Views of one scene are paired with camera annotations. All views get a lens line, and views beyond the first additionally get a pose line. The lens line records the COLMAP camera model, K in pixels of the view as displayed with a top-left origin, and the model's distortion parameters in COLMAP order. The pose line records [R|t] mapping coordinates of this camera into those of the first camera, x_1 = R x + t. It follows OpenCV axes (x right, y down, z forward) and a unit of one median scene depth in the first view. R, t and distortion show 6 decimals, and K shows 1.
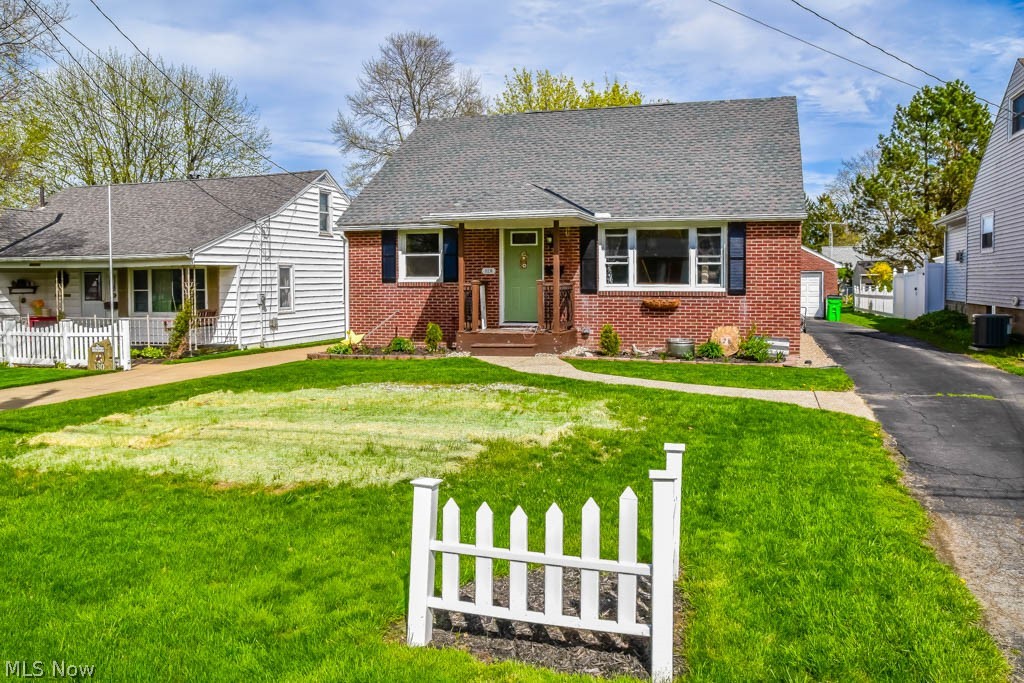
lens RADIAL K [[735.0, 0, 520.1], [0, 735.0, 344.8], [0, 0, 1]] dist [-0.104662, 0.061008]
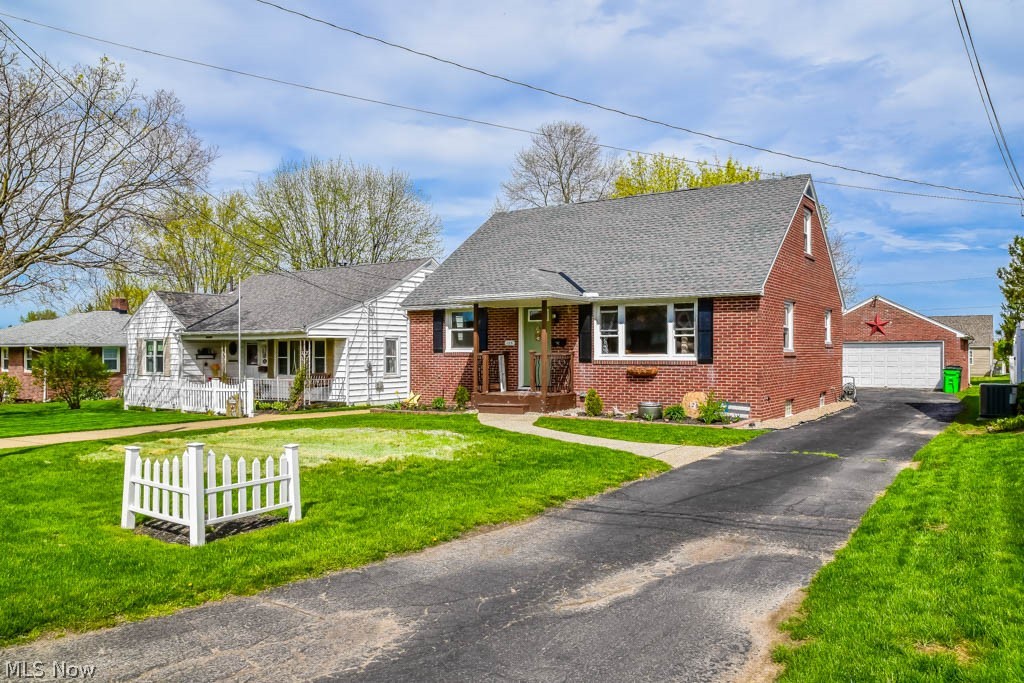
lens RADIAL K [[735.0, 0, 510.1], [0, 735.0, 340.6], [0, 0, 1]] dist [-0.104662, 0.061008]
pose [[0.951189, -0.003029, -0.308593, 0.315011], [-0.029205, 0.994580, -0.099784, 0.014098], [0.307223, 0.103926, 0.945946, -0.123662]]
